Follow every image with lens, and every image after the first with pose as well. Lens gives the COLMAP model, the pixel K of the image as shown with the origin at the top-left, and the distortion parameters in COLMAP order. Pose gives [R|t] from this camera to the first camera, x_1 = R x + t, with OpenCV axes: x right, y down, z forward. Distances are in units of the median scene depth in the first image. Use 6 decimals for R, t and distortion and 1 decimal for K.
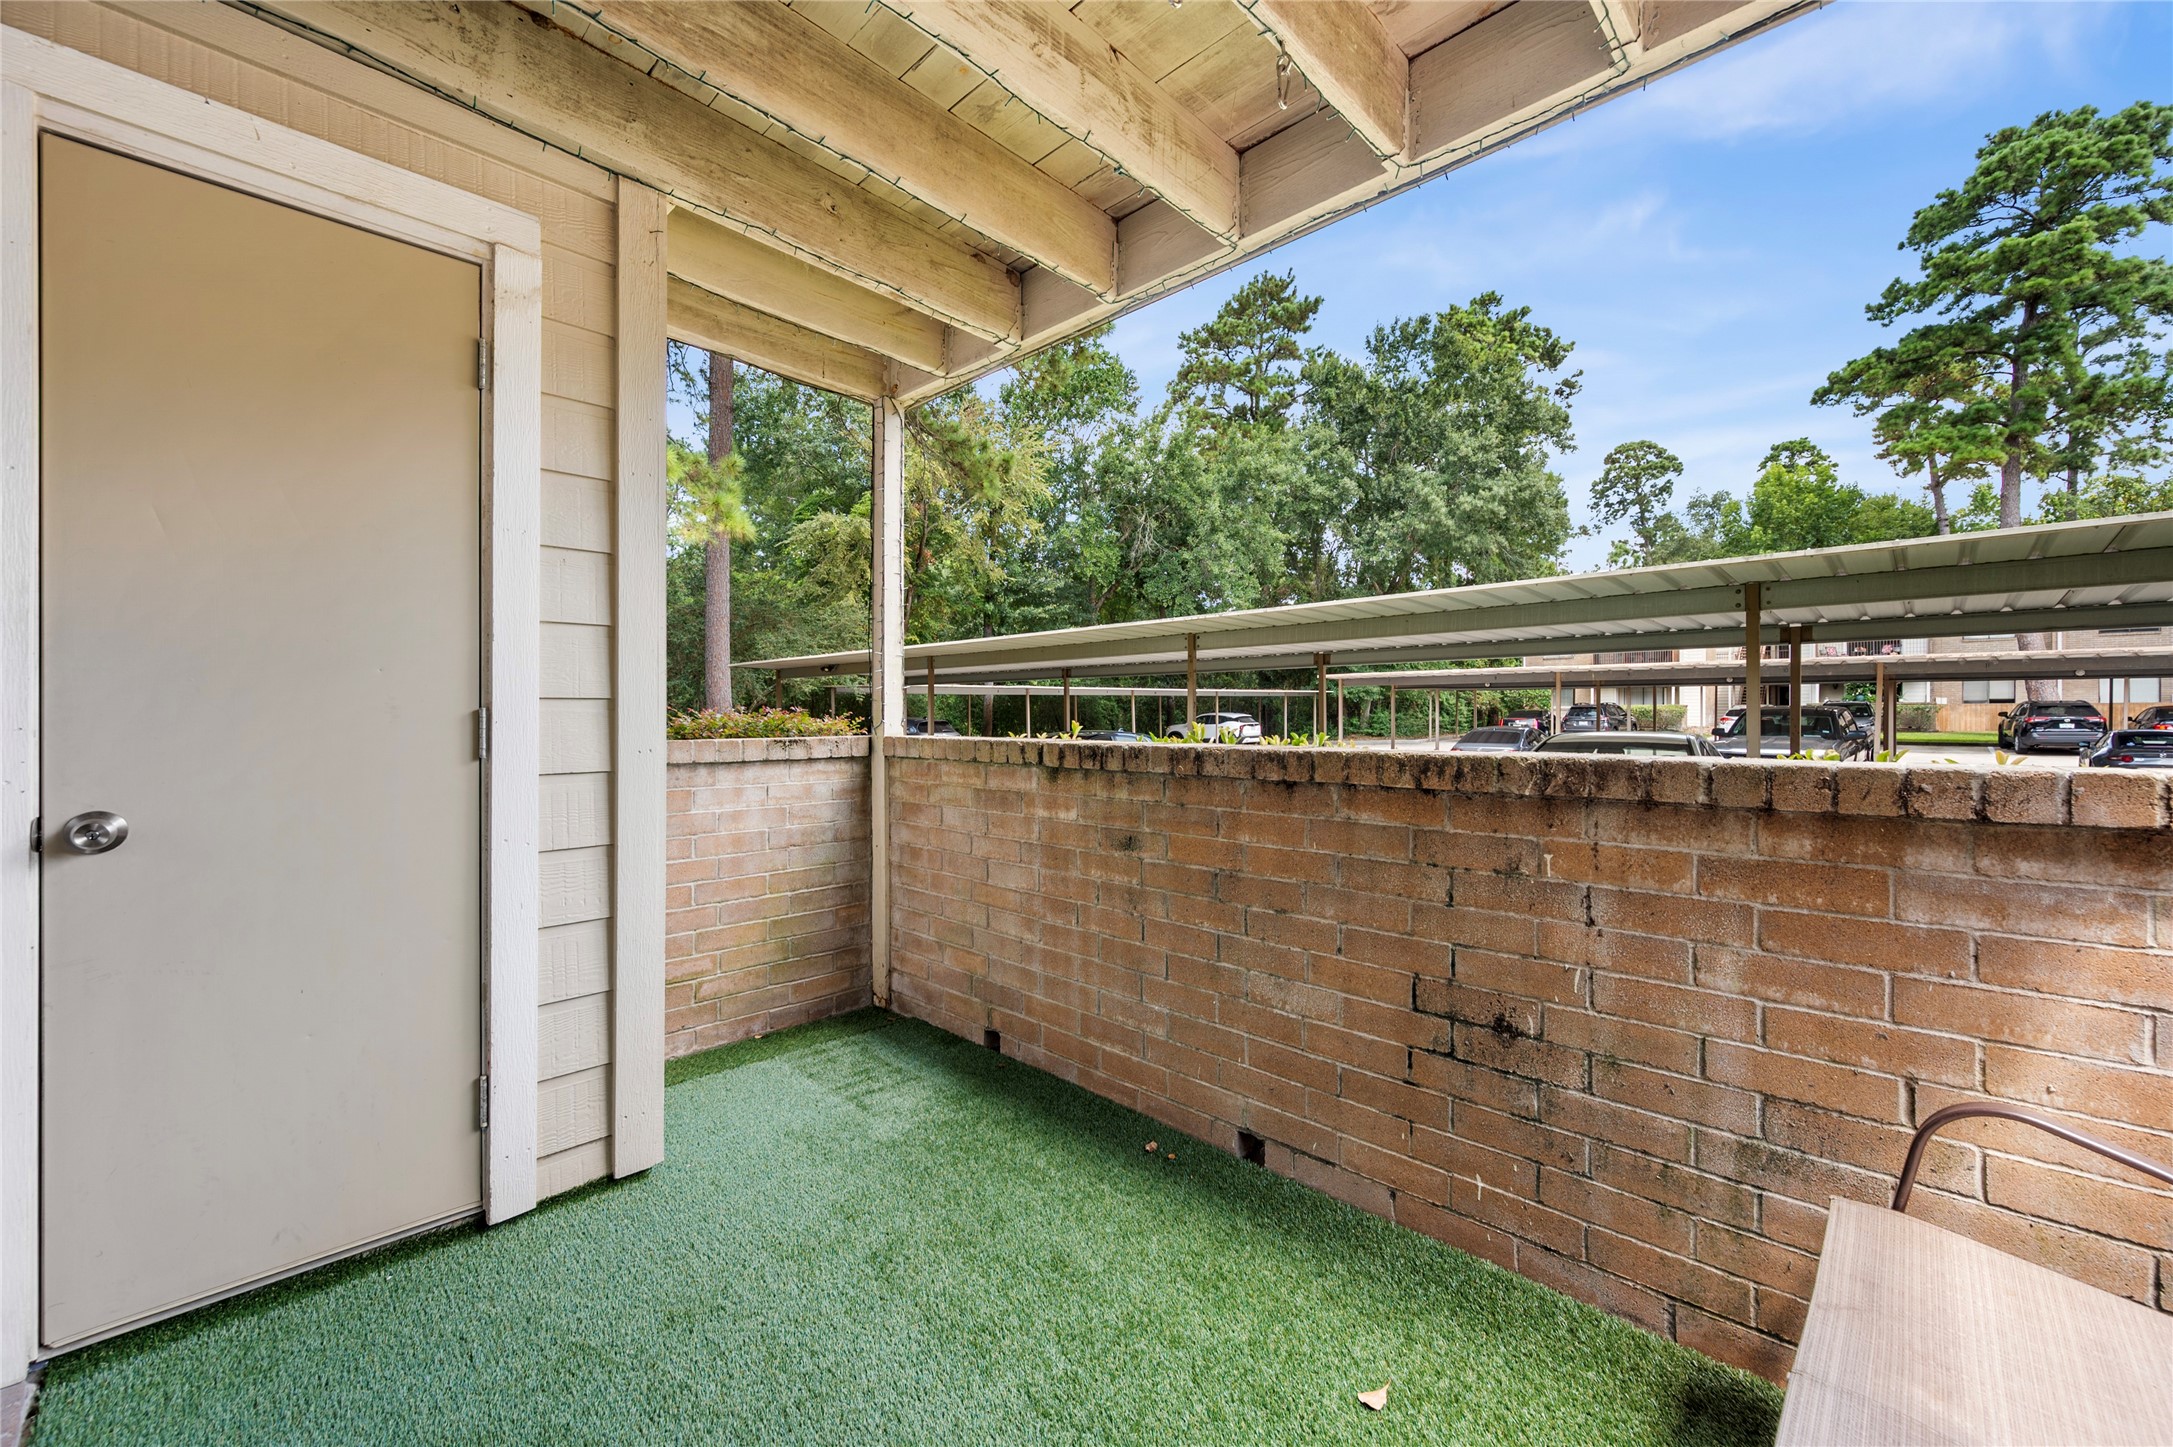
lens RADIAL K [[858.7, 0, 1085.6], [0, 858.7, 713.8], [0, 0, 1]] dist [-0.002253, -0.000034]
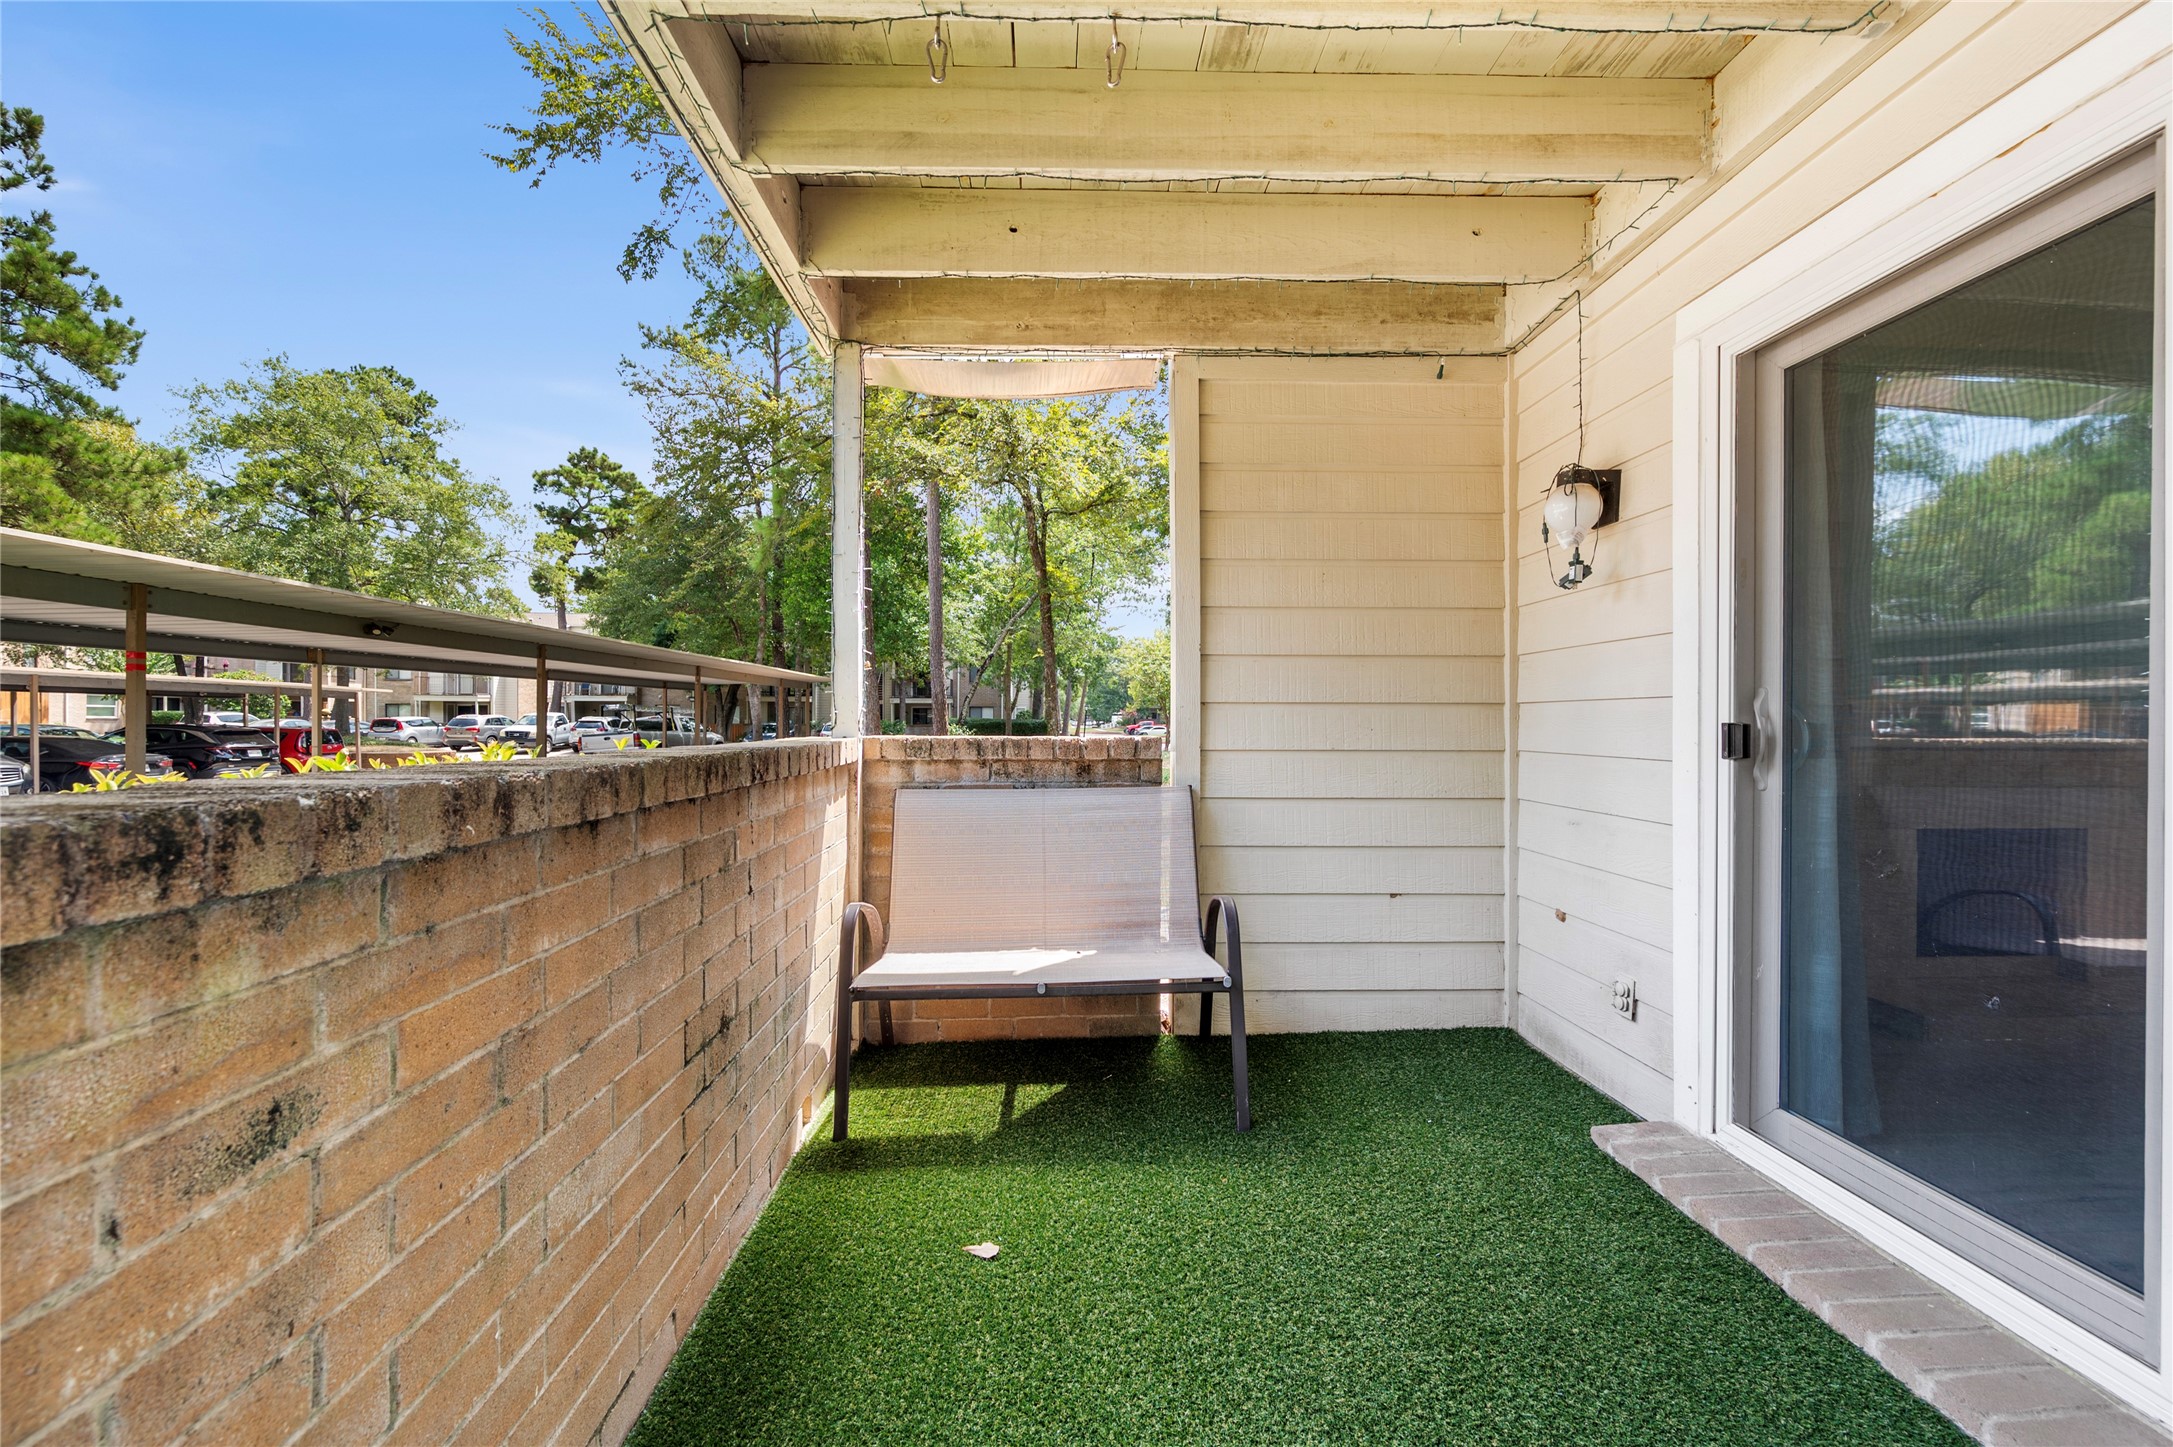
lens RADIAL K [[858.7, 0, 1082.8], [0, 858.7, 716.5], [0, 0, 1]] dist [-0.002253, -0.000034]
pose [[-0.719110, -0.009288, 0.694834, -0.368441], [-0.013937, 0.999902, -0.001057, 0.005322], [-0.694756, -0.010444, -0.719169, 1.067081]]
